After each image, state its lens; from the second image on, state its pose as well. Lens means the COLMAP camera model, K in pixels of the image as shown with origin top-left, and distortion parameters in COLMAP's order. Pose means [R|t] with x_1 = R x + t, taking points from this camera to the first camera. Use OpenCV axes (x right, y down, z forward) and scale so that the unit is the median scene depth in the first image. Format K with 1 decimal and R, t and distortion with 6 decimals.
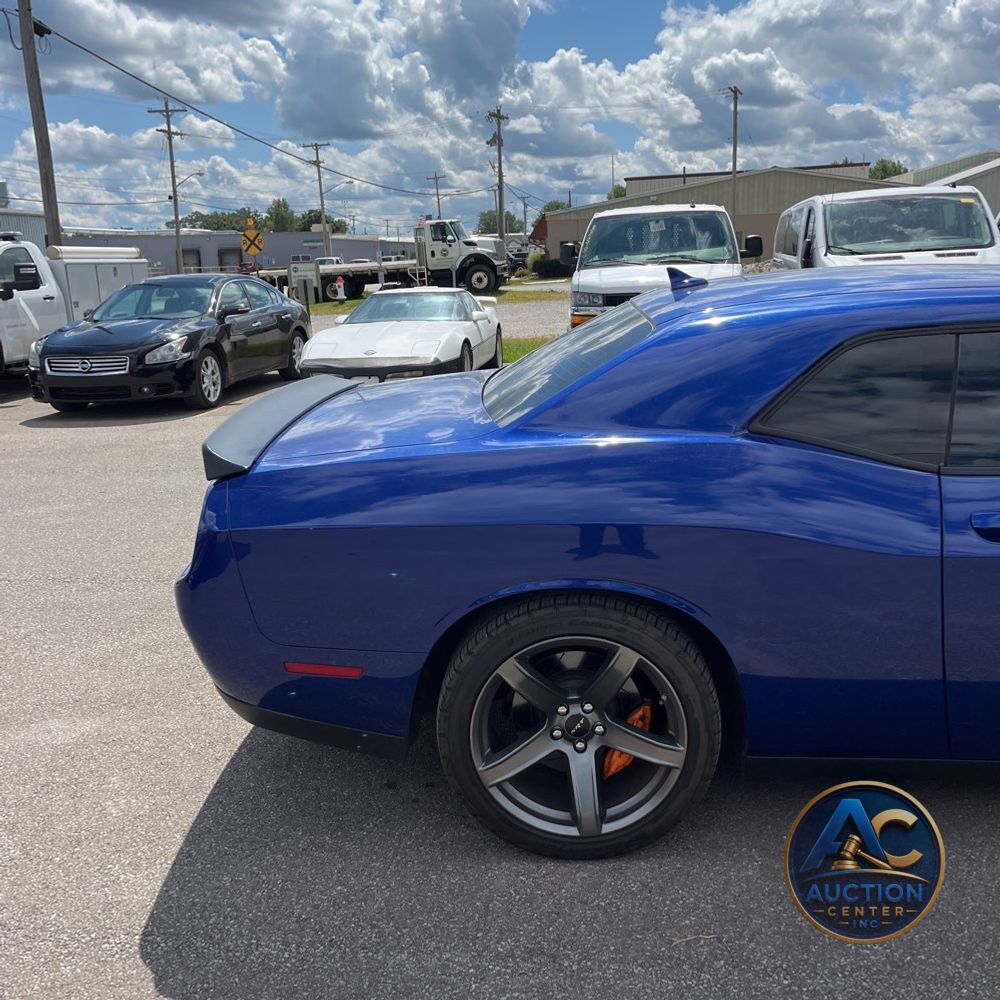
lens RADIAL K [[1023.9, 0, 500.0], [0, 1023.9, 500.0], [0, 0, 1]] dist [0.030585, -0.032980]
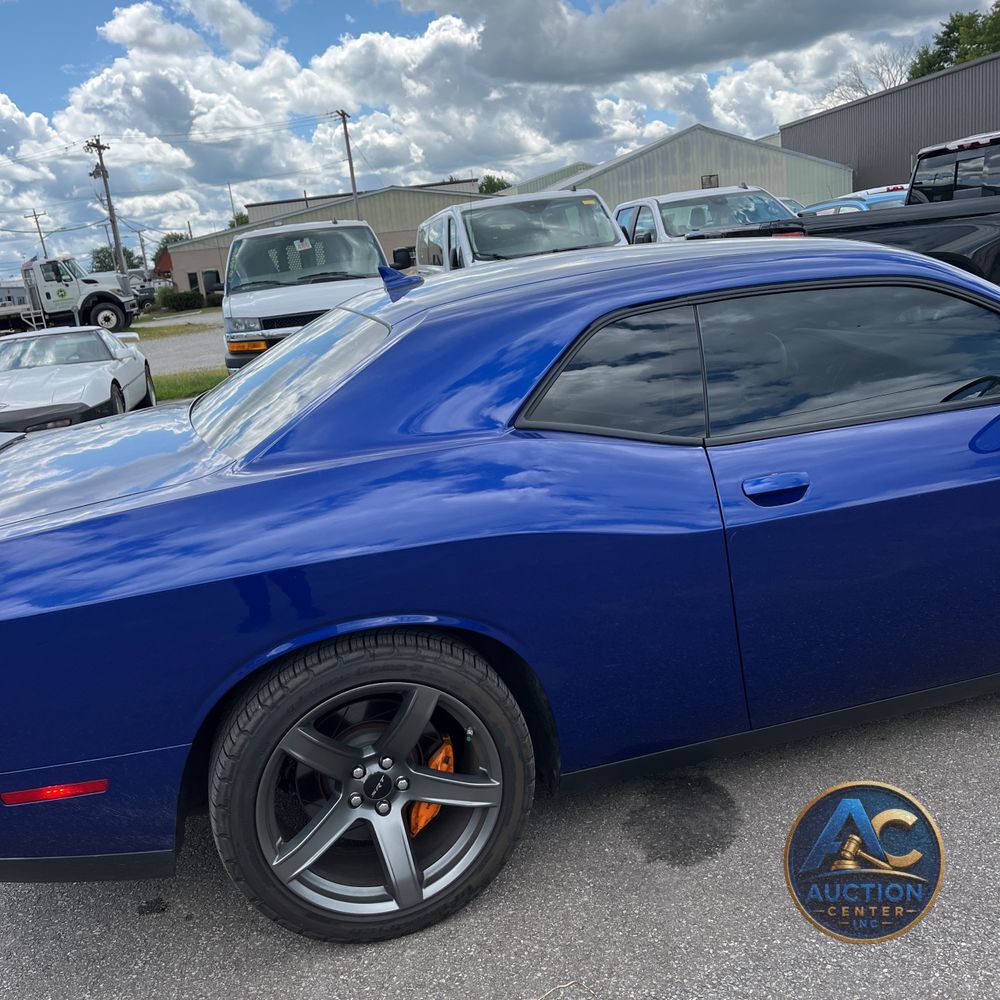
lens RADIAL K [[1023.9, 0, 500.0], [0, 1023.9, 500.0], [0, 0, 1]] dist [0.030585, -0.032980]
pose [[0.936859, -0.145131, 0.318170, -0.067040], [0.152301, 0.988331, 0.002368, -0.006328], [-0.314801, 0.046239, 0.948031, 0.121193]]
